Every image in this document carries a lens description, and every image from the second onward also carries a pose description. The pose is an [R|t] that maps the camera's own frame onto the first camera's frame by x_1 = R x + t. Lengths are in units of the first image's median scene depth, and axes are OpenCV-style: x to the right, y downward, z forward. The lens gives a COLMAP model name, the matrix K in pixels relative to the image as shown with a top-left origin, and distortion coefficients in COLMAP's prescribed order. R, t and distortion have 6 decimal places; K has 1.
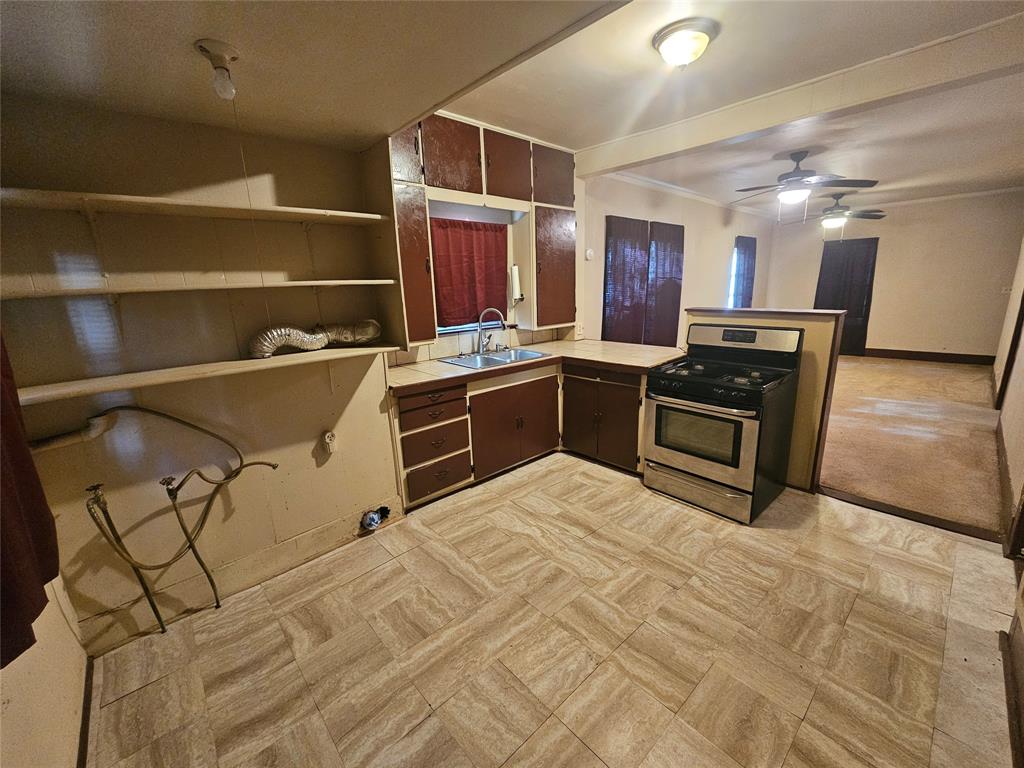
lens RADIAL K [[418.5, 0, 515.2], [0, 418.5, 385.2], [0, 0, 1]] dist [-0.004098, 0.000716]
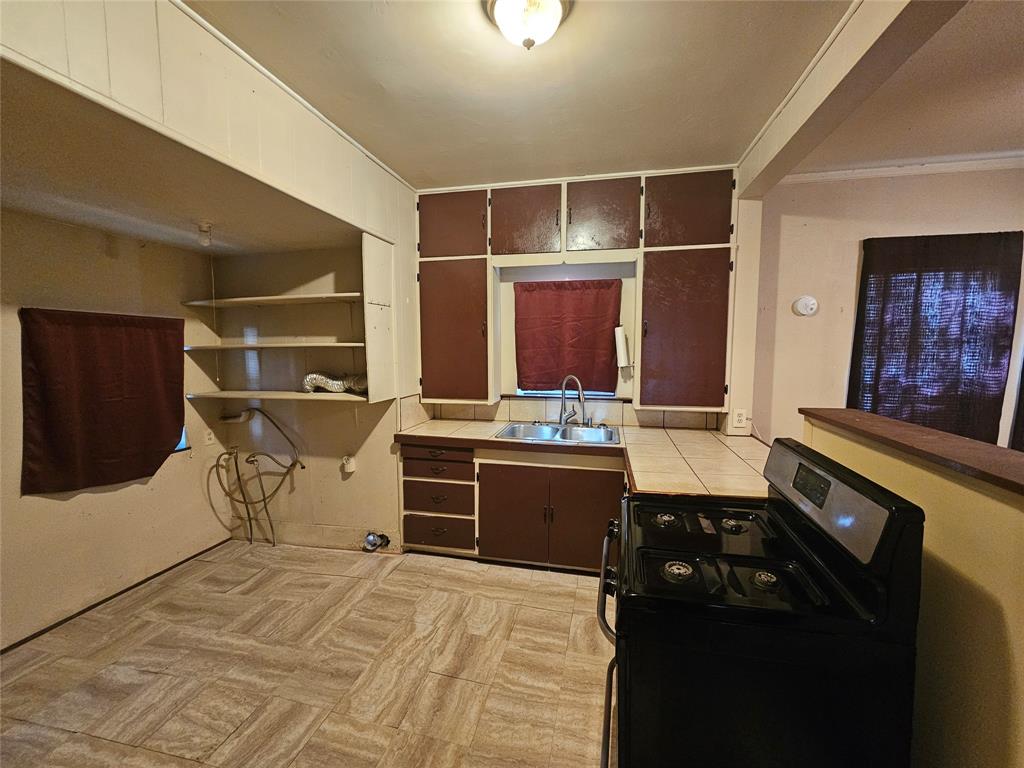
lens RADIAL K [[418.5, 0, 516.8], [0, 418.5, 385.6], [0, 0, 1]] dist [-0.004098, 0.000716]
pose [[0.569504, 0.101978, -0.815639, 0.781803], [-0.208363, 0.977775, -0.023236, -0.158622], [0.795142, 0.183182, 0.578095, 0.547039]]
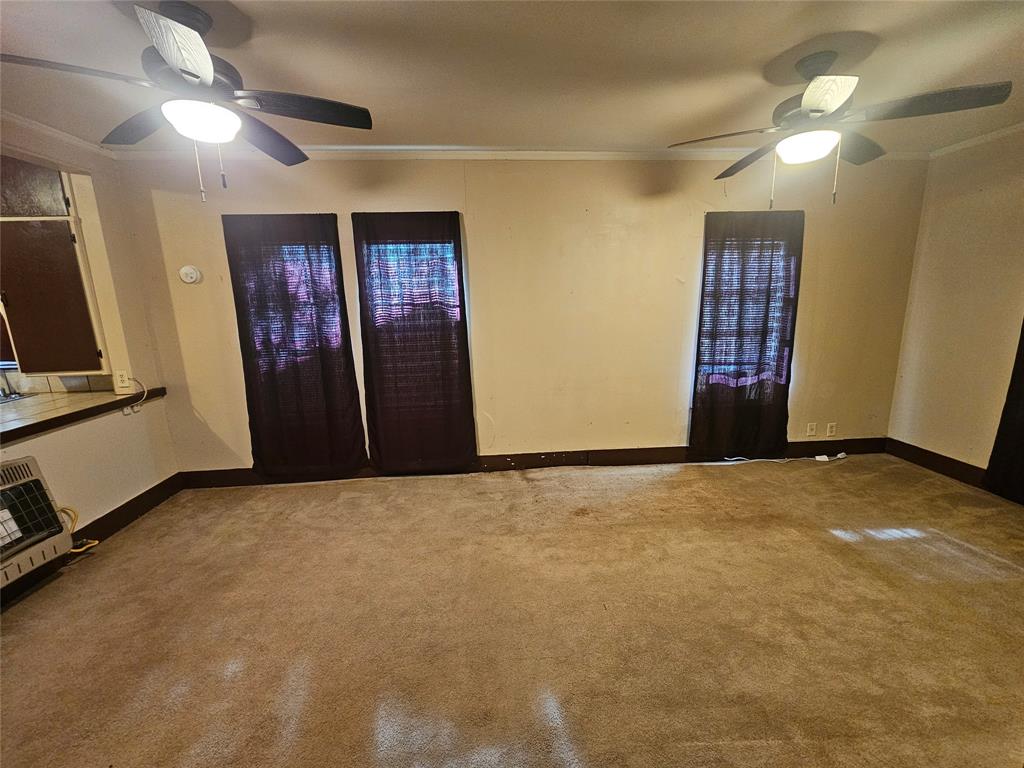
lens RADIAL K [[418.5, 0, 512.6], [0, 418.5, 383.6], [0, 0, 1]] dist [-0.004098, 0.000716]
pose [[0.786009, 0.127576, -0.604908, 1.818454], [-0.141297, 0.989648, 0.025118, -0.390909], [0.601851, 0.065729, 0.795899, 1.347663]]
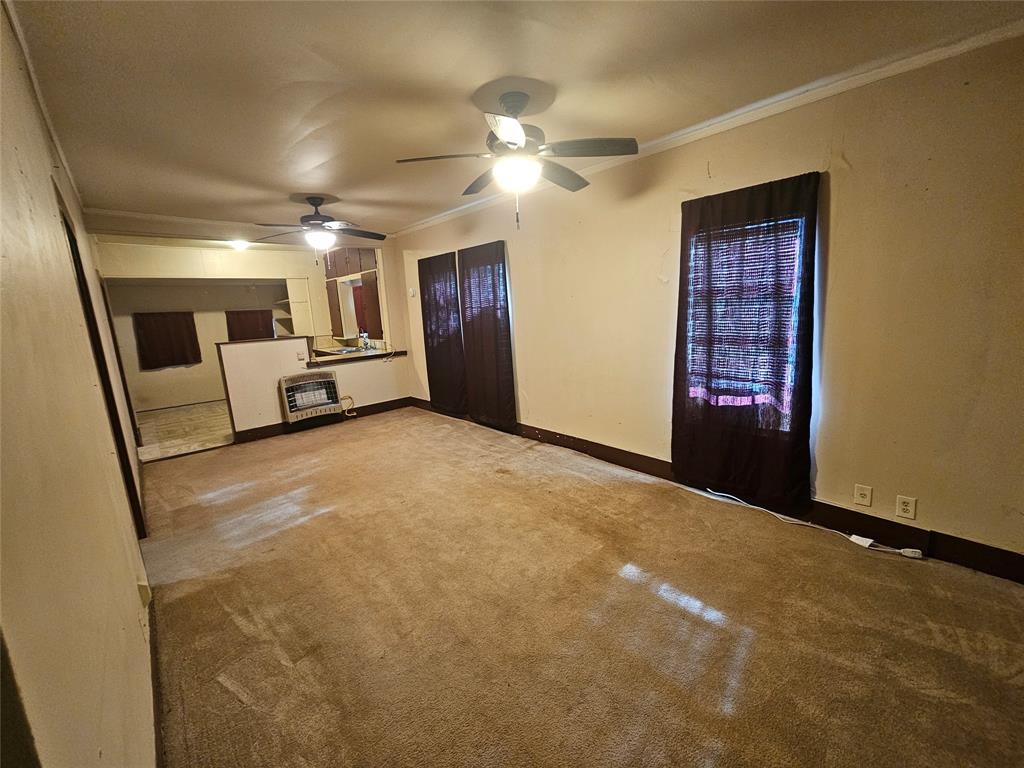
lens RADIAL K [[418.5, 0, 513.6], [0, 418.5, 385.9], [0, 0, 1]] dist [-0.004098, 0.000716]
pose [[-0.004328, 0.213542, -0.976924, 2.661901], [-0.185972, 0.959719, 0.210605, -0.636143], [0.982545, 0.182592, 0.035560, 2.291011]]
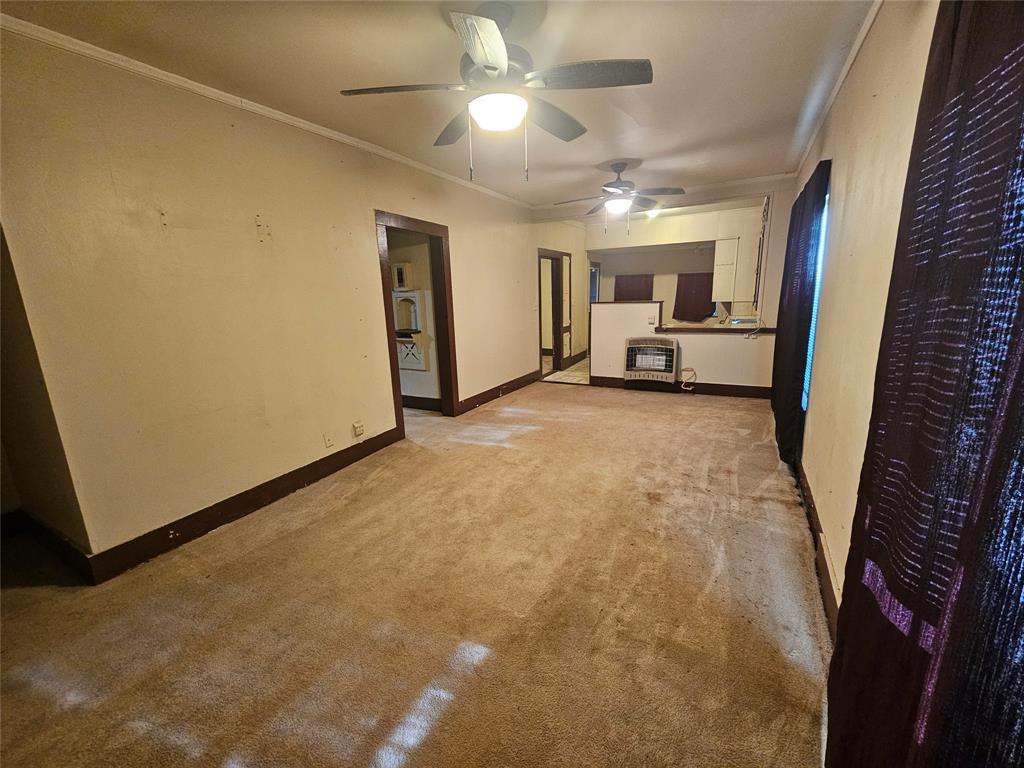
lens RADIAL K [[418.5, 0, 515.3], [0, 418.5, 384.9], [0, 0, 1]] dist [-0.004098, 0.000716]
pose [[-0.943475, 0.129276, -0.305193, 1.963987], [-0.018795, 0.898449, 0.438676, -0.776353], [0.330911, 0.419616, -0.845234, 3.028846]]
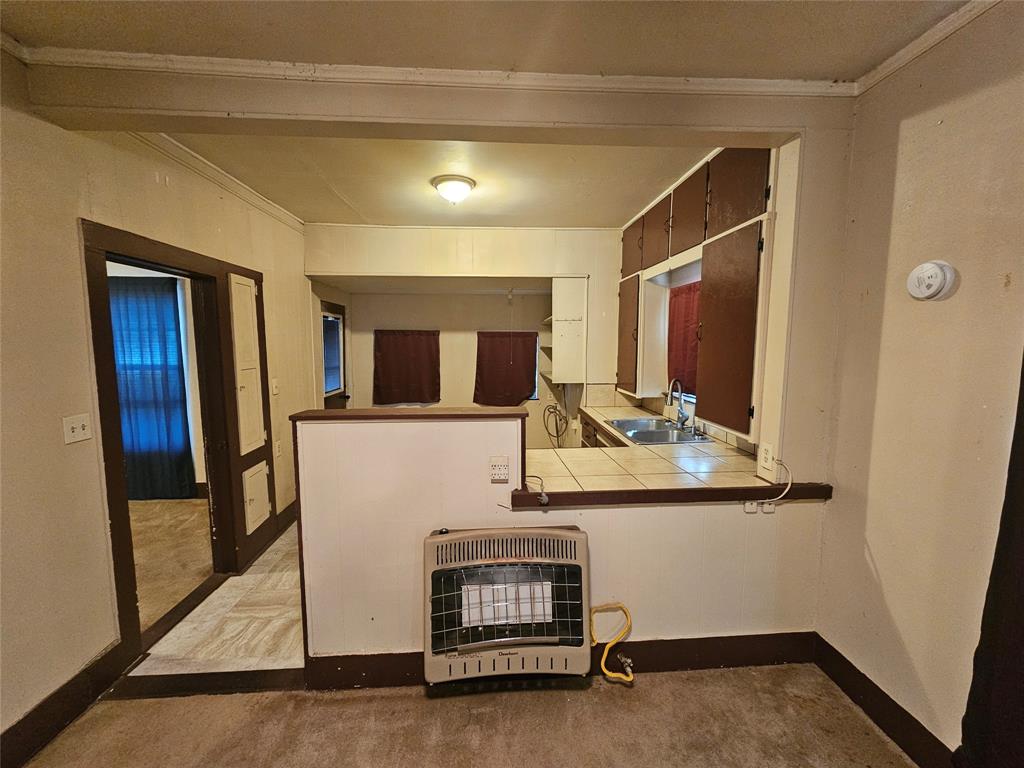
lens RADIAL K [[418.5, 0, 514.1], [0, 418.5, 387.1], [0, 0, 1]] dist [-0.004098, 0.000716]
pose [[-0.633125, 0.112774, -0.765790, 1.097456], [-0.163004, 0.947719, 0.274331, -0.468157], [0.756692, 0.298513, -0.581642, 1.675780]]
